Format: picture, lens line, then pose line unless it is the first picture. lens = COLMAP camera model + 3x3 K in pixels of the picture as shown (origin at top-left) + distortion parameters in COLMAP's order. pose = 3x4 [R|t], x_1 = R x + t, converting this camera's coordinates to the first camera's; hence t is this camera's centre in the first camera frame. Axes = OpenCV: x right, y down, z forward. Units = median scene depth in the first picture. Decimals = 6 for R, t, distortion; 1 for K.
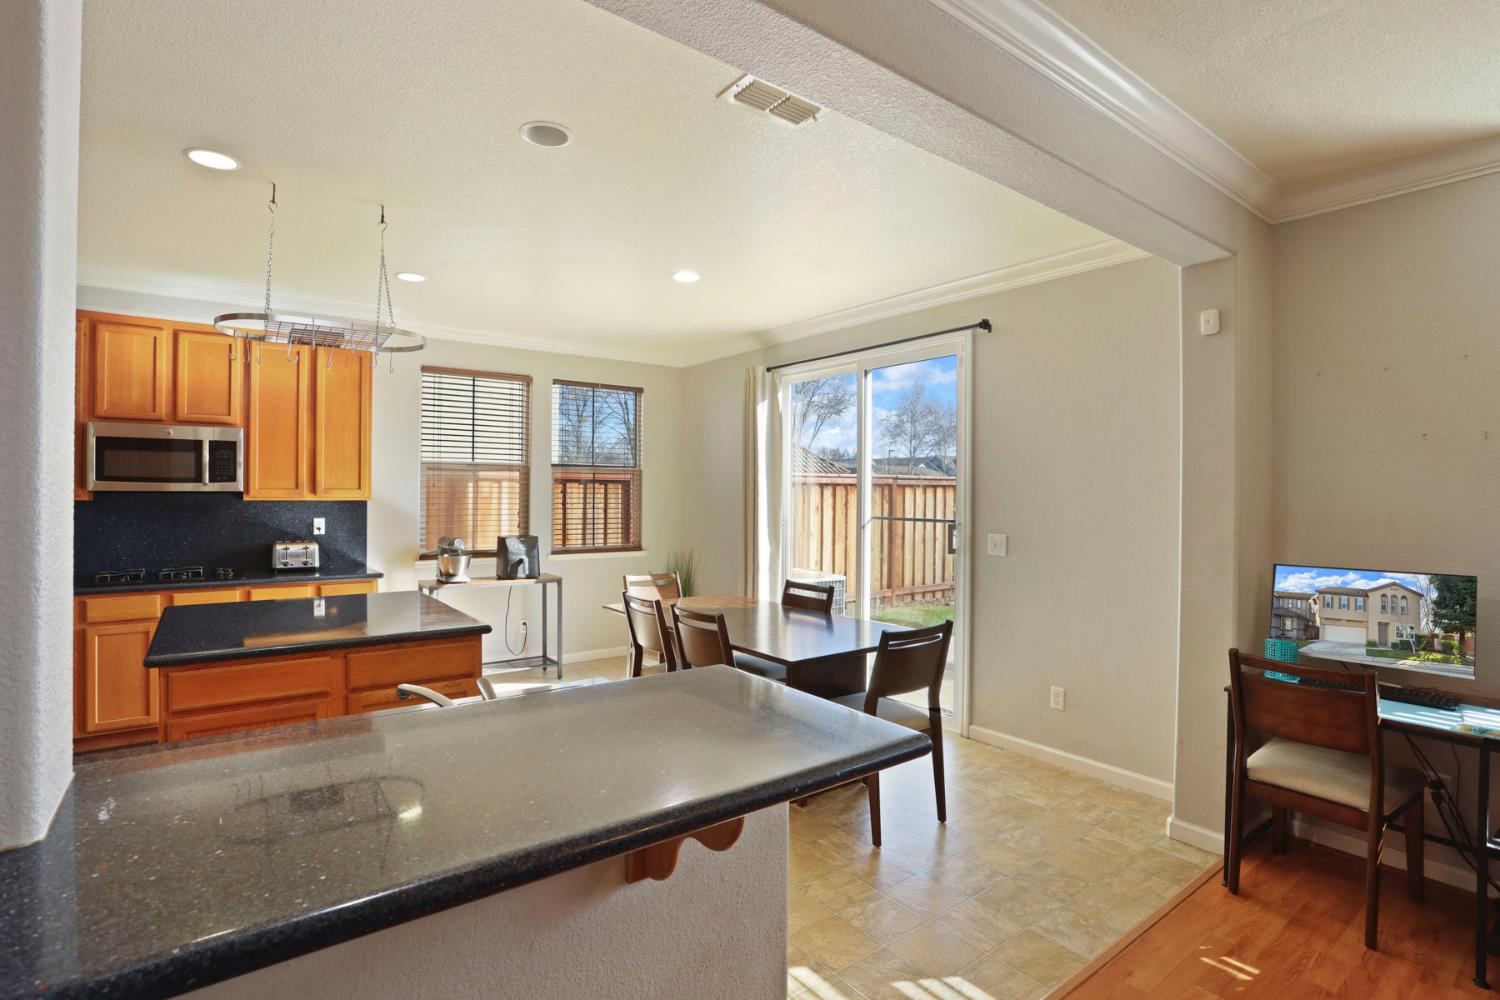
lens RADIAL K [[742.3, 0, 744.4], [0, 742.3, 512.7], [0, 0, 1]] dist [-0.083982, 0.044369]
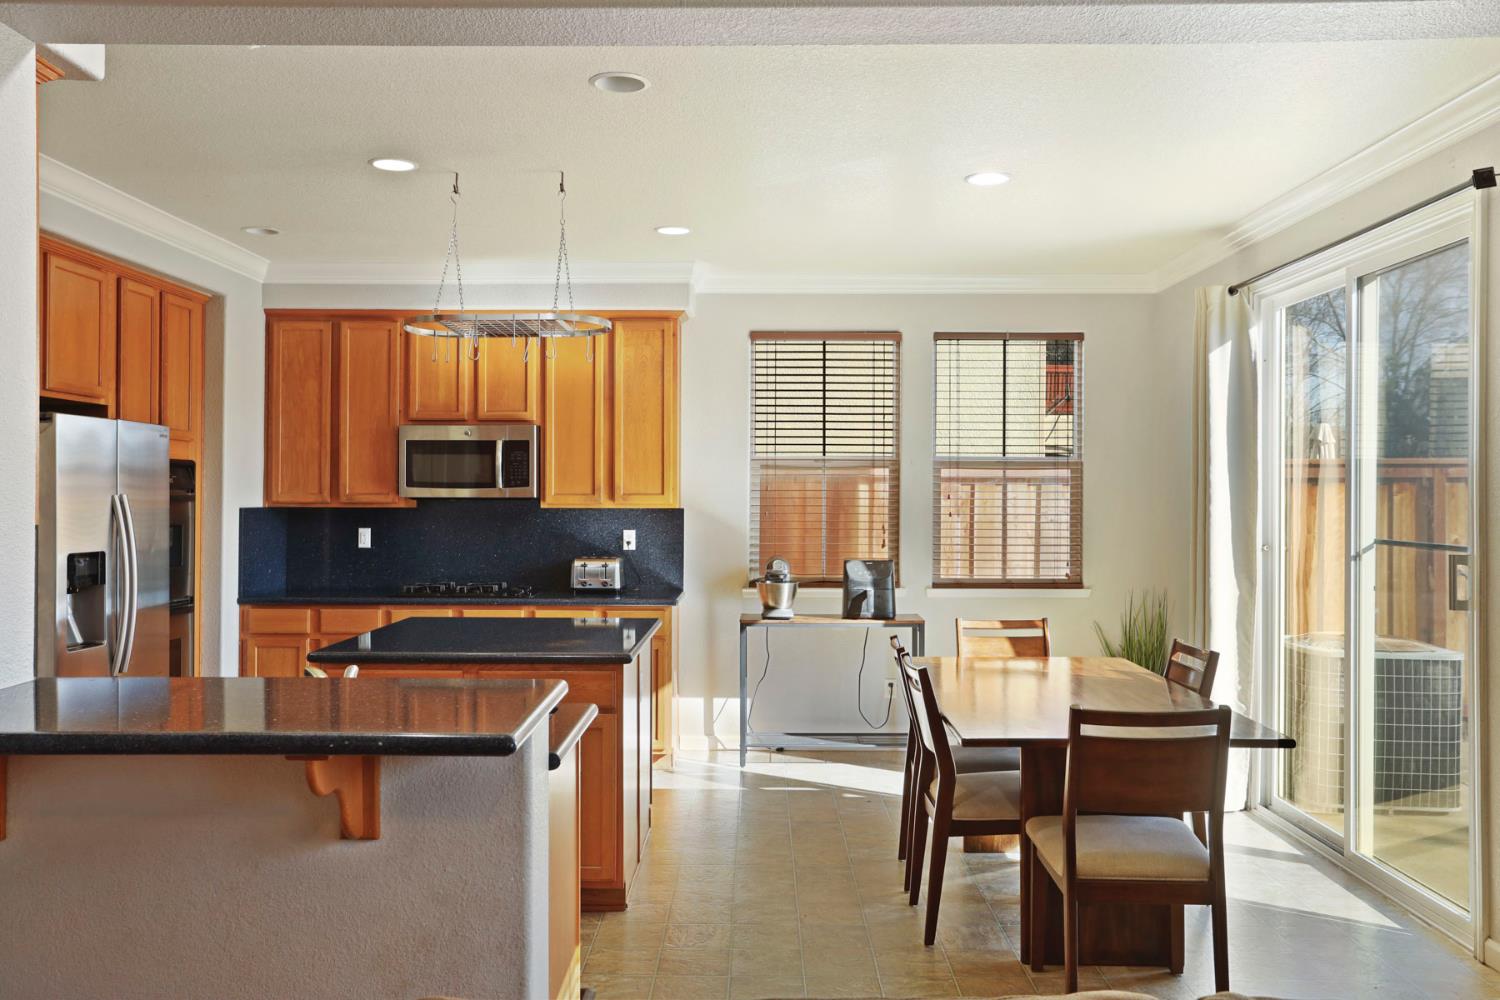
lens RADIAL K [[1267.5, 0, 749.1], [0, 1267.5, 526.3], [0, 0, 1]] dist [0.002789, 0.004238]
pose [[0.789221, 0.009796, -0.614031, 0.399045], [-0.013191, 0.999912, -0.001003, 0.002863], [0.613968, 0.008891, 0.789281, -0.046739]]
